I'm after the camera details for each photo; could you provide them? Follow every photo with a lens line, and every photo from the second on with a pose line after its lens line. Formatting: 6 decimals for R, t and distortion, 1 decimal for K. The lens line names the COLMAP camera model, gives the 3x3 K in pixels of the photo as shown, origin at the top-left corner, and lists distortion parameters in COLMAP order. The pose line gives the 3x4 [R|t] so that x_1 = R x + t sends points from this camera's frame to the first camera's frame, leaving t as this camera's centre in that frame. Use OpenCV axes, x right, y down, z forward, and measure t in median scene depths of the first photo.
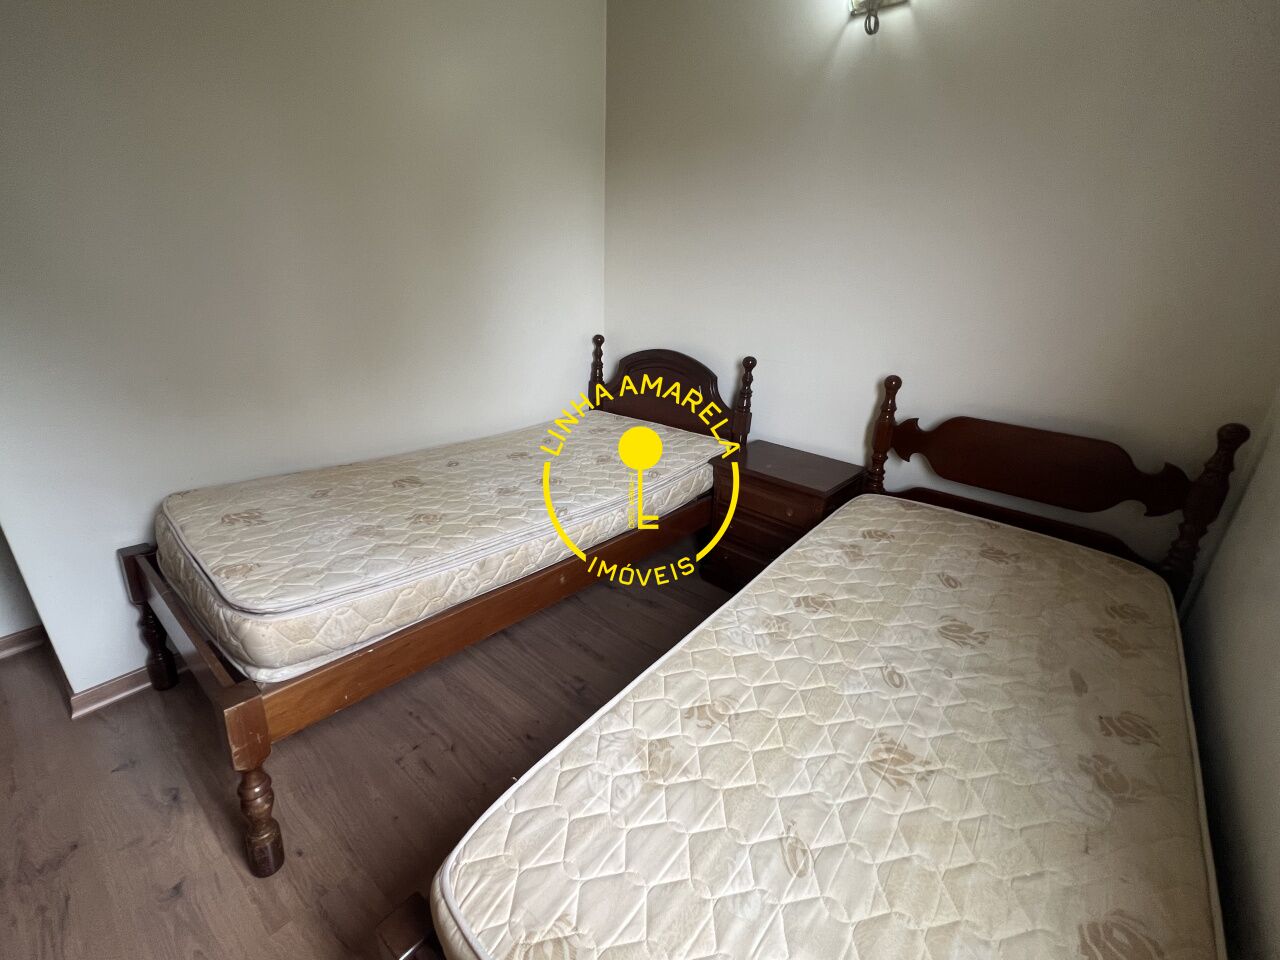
lens RADIAL K [[565.6, 0, 635.6], [0, 565.6, 480.4], [0, 0, 1]] dist [-0.003437, 0.000834]
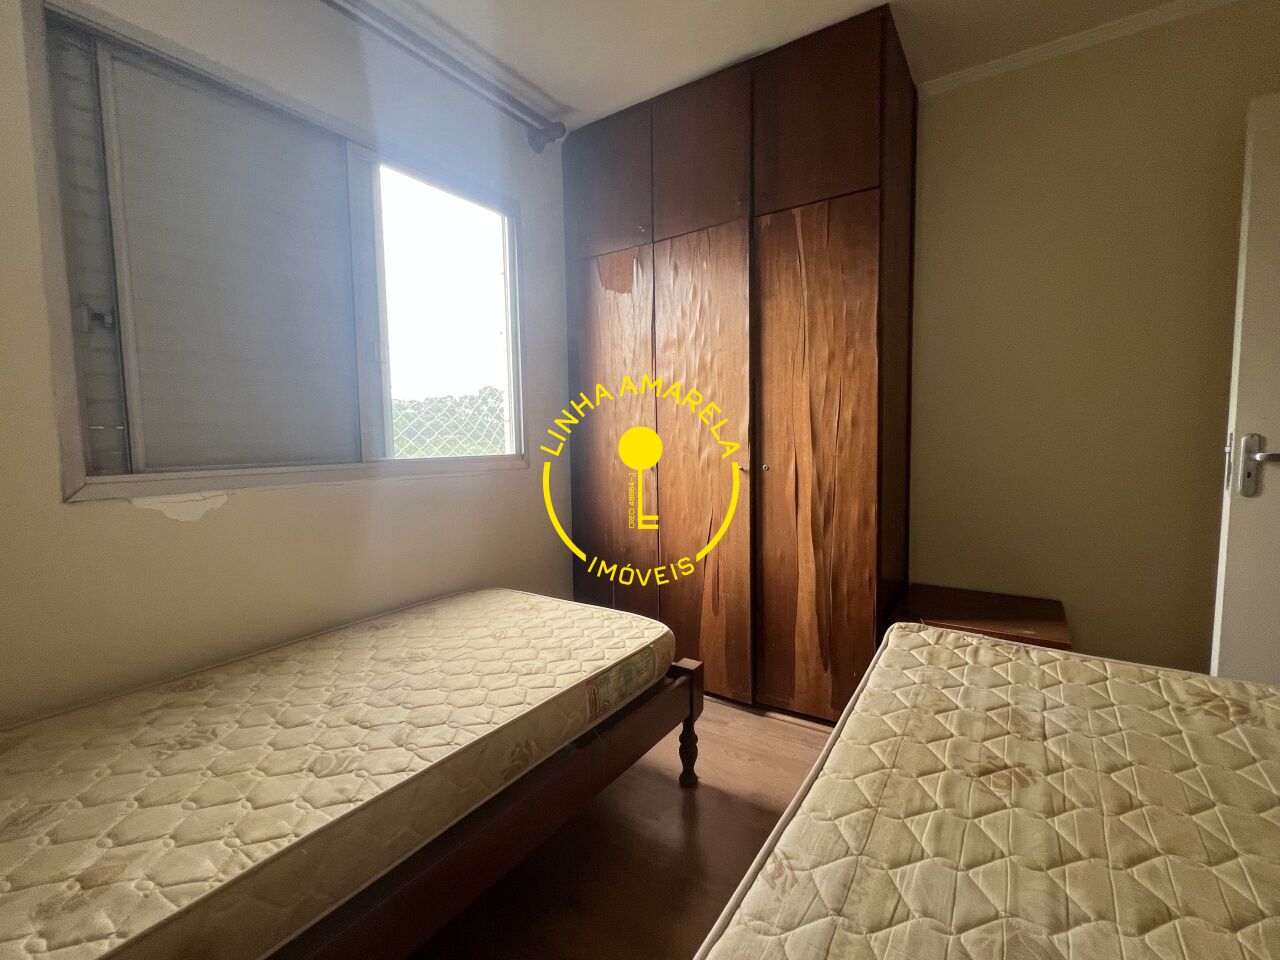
lens RADIAL K [[565.6, 0, 635.6], [0, 565.6, 480.4], [0, 0, 1]] dist [-0.003437, 0.000834]
pose [[-0.994048, -0.004205, -0.108866, 0.007809], [-0.052325, 0.894889, 0.443211, -0.326517], [0.095559, 0.446269, -0.889782, 1.121498]]
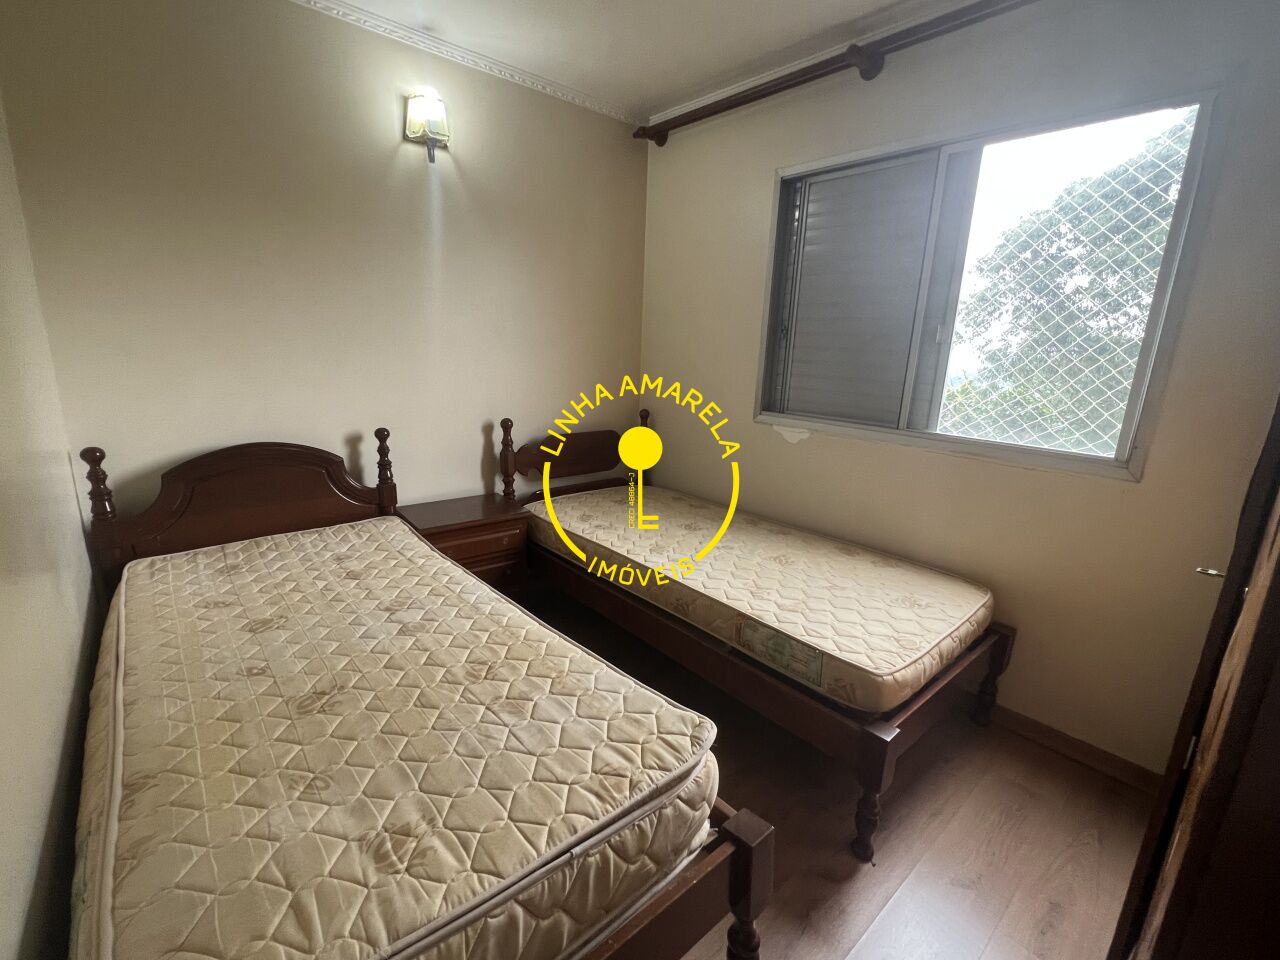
lens RADIAL K [[565.6, 0, 635.6], [0, 565.6, 480.4], [0, 0, 1]] dist [-0.003437, 0.000834]
pose [[0.154354, -0.253324, 0.954988, -0.862888], [0.339849, 0.921204, 0.189433, -0.211497], [-0.927727, 0.295312, 0.228284, 0.476420]]
